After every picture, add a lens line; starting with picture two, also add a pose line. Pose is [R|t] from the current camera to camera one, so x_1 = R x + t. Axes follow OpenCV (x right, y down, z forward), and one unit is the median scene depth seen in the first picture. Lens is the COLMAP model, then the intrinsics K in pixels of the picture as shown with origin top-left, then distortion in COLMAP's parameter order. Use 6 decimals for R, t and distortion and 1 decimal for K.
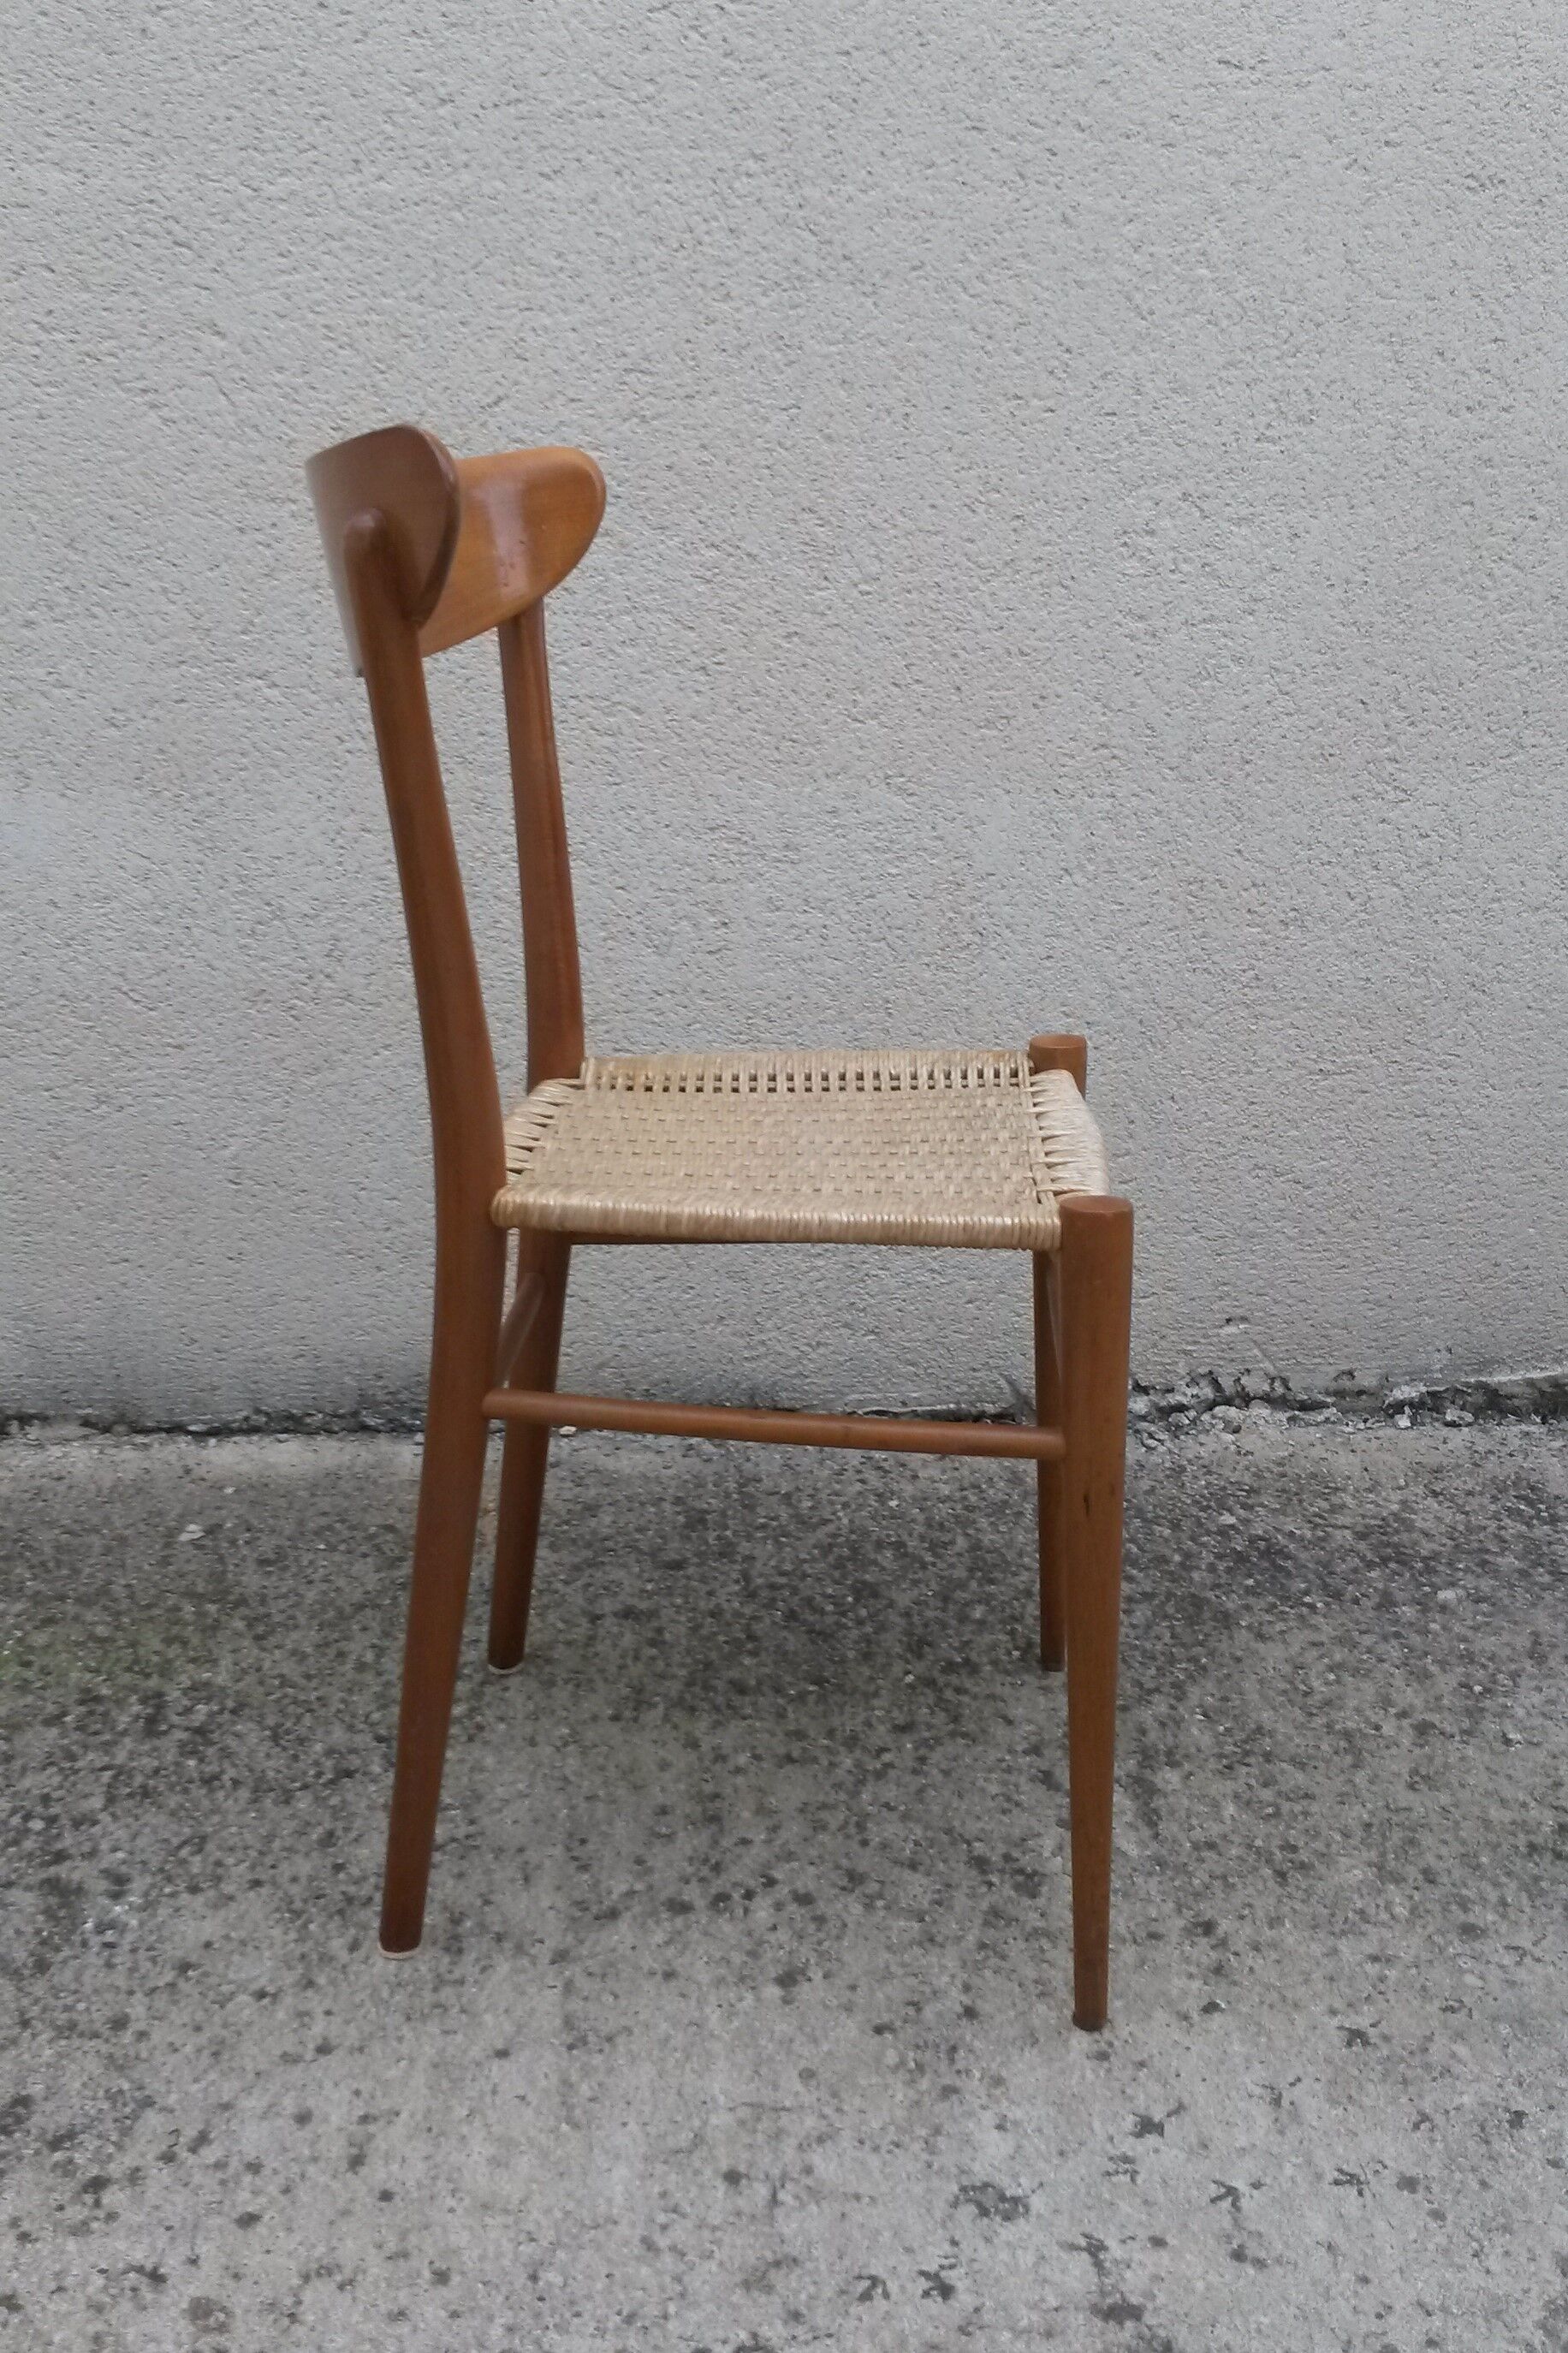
lens RADIAL K [[2264.4, 0, 756.6], [0, 2264.4, 1163.5], [0, 0, 1]] dist [0.042888, 0.000000]
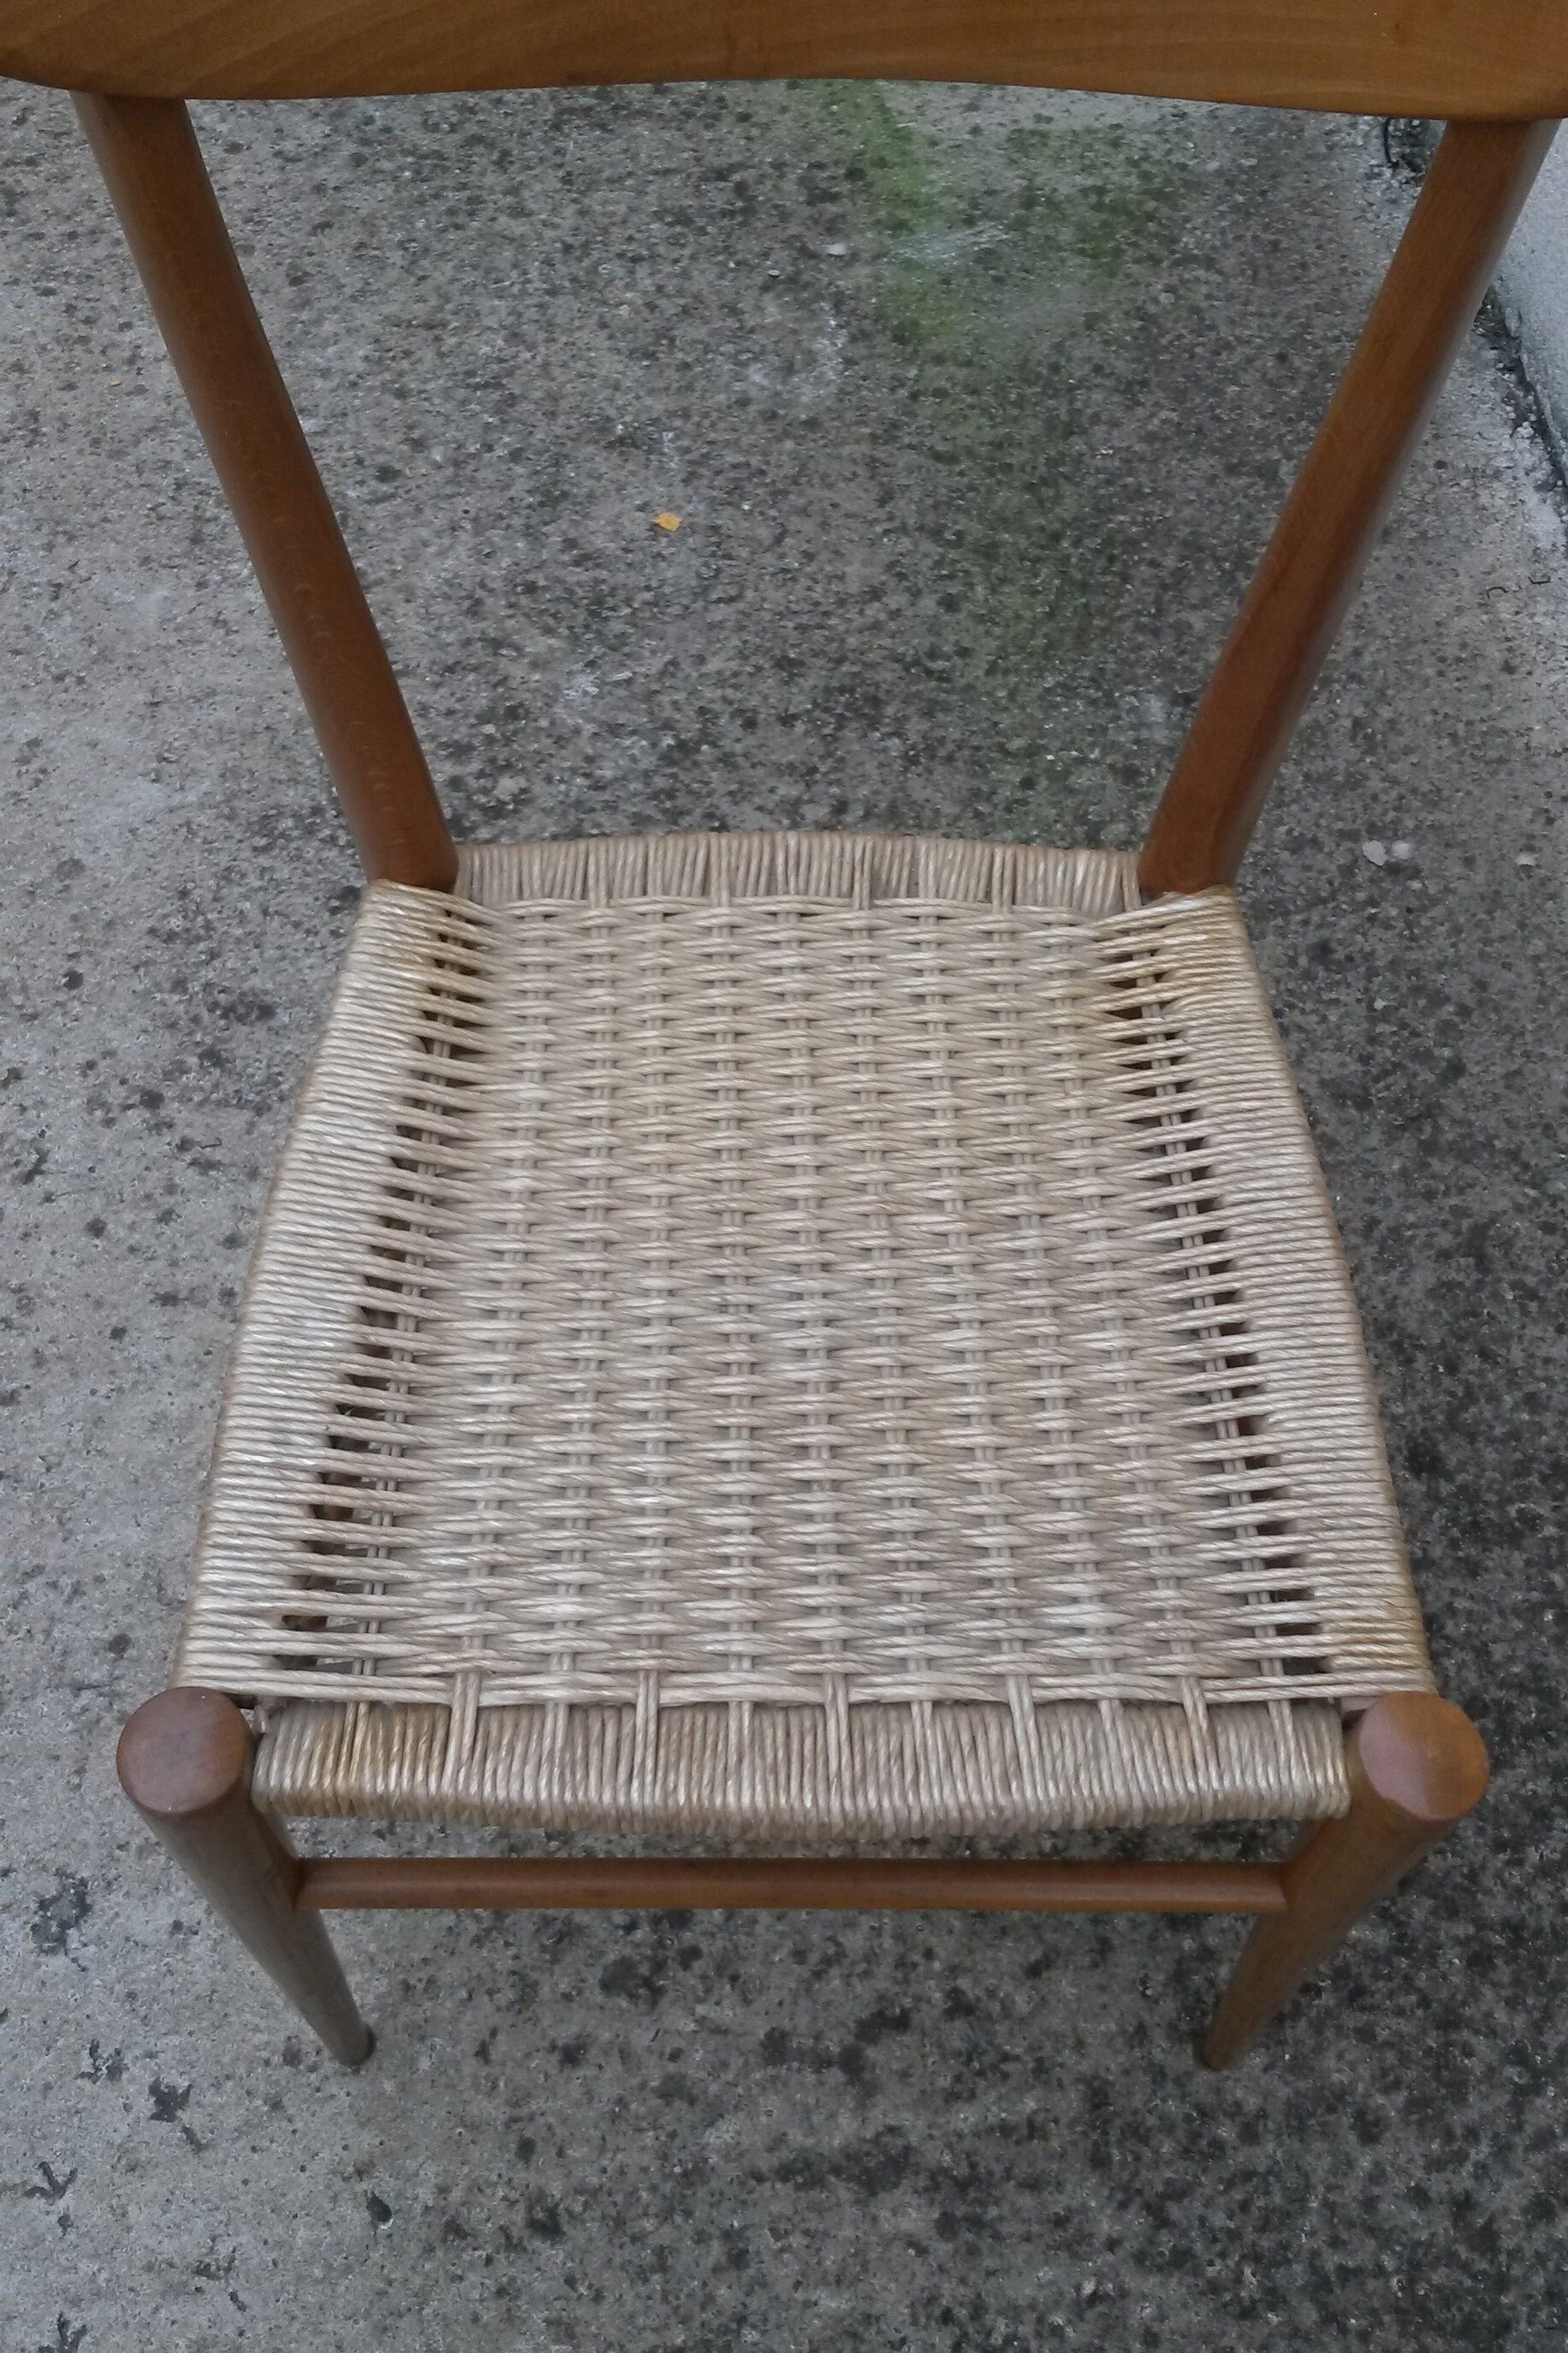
lens RADIAL K [[2264.4, 0, 782.6], [0, 2264.4, 1226.5], [0, 0, 1]] dist [0.042888, 0.000000]
pose [[0.067182, 0.875879, -0.477832, 0.219537], [-0.289410, 0.475431, 0.830787, -0.371085], [0.954845, 0.082476, 0.285428, 0.670384]]
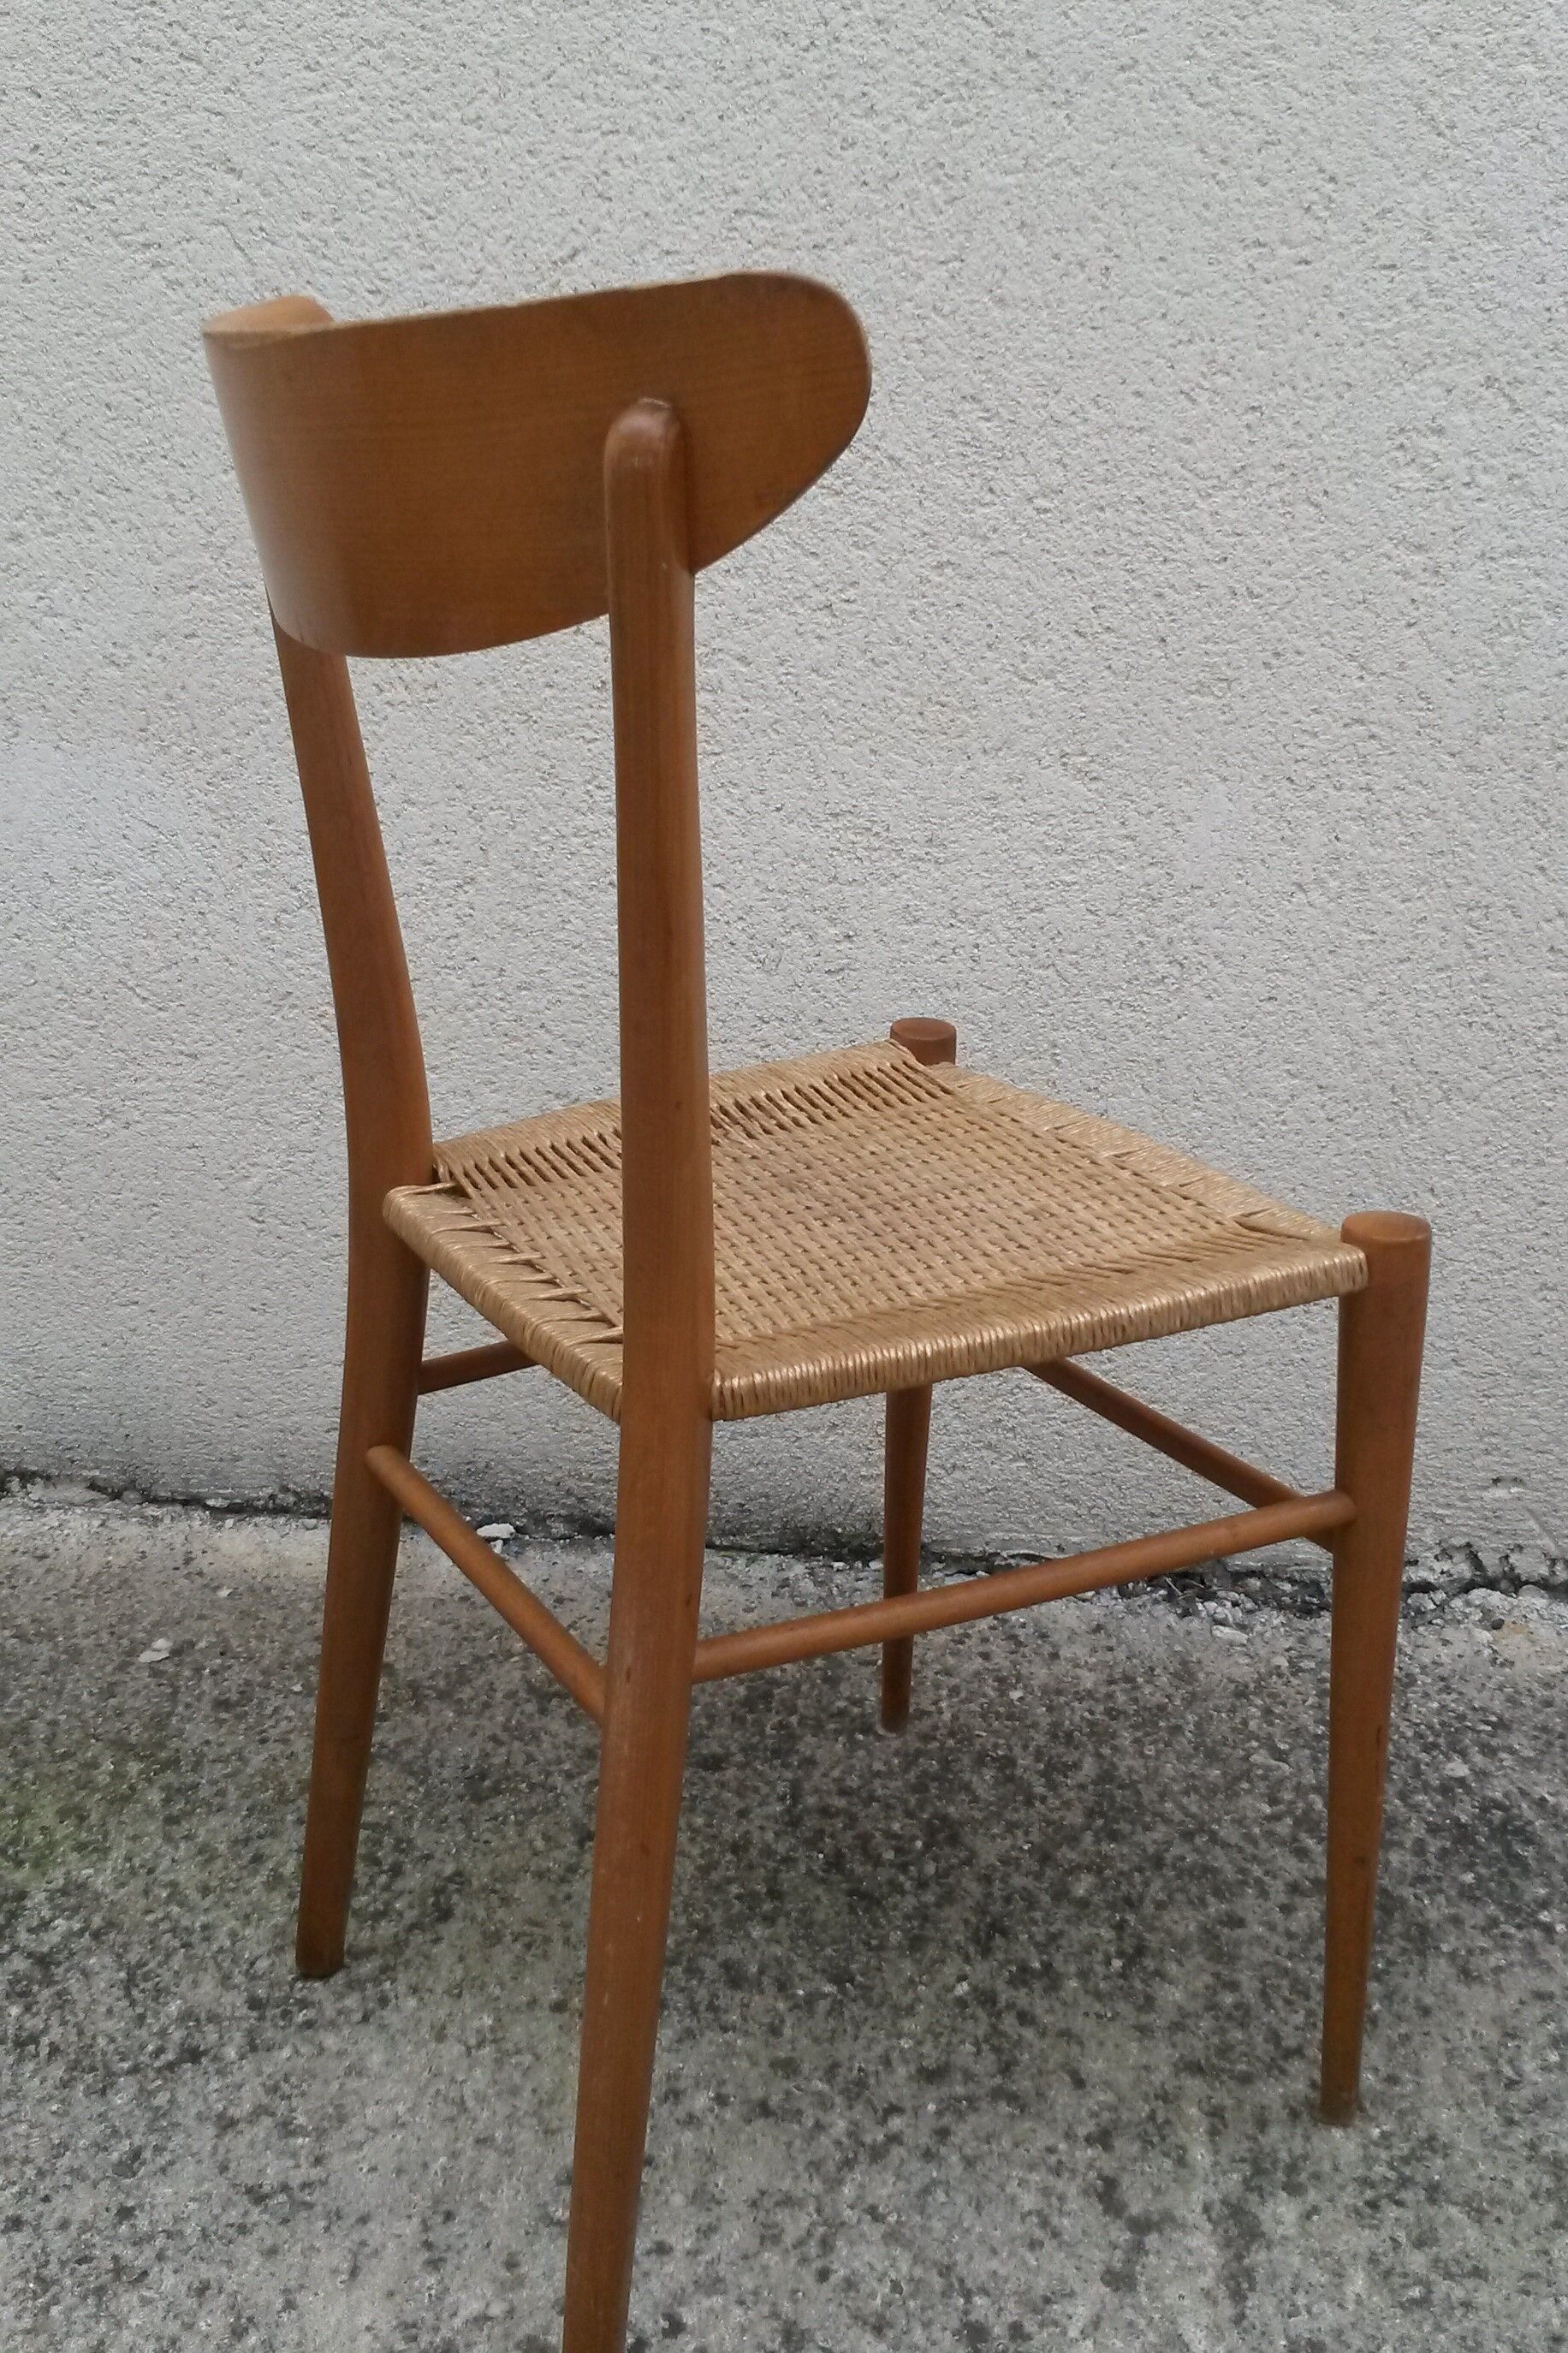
lens RADIAL K [[2264.4, 0, 776.0], [0, 2264.4, 1164.7], [0, 0, 1]] dist [0.042888, 0.000000]
pose [[0.983167, 0.062301, -0.171761, 0.114938], [-0.055054, 0.997393, 0.046642, -0.071390], [0.174219, -0.036401, 0.984034, 0.254663]]
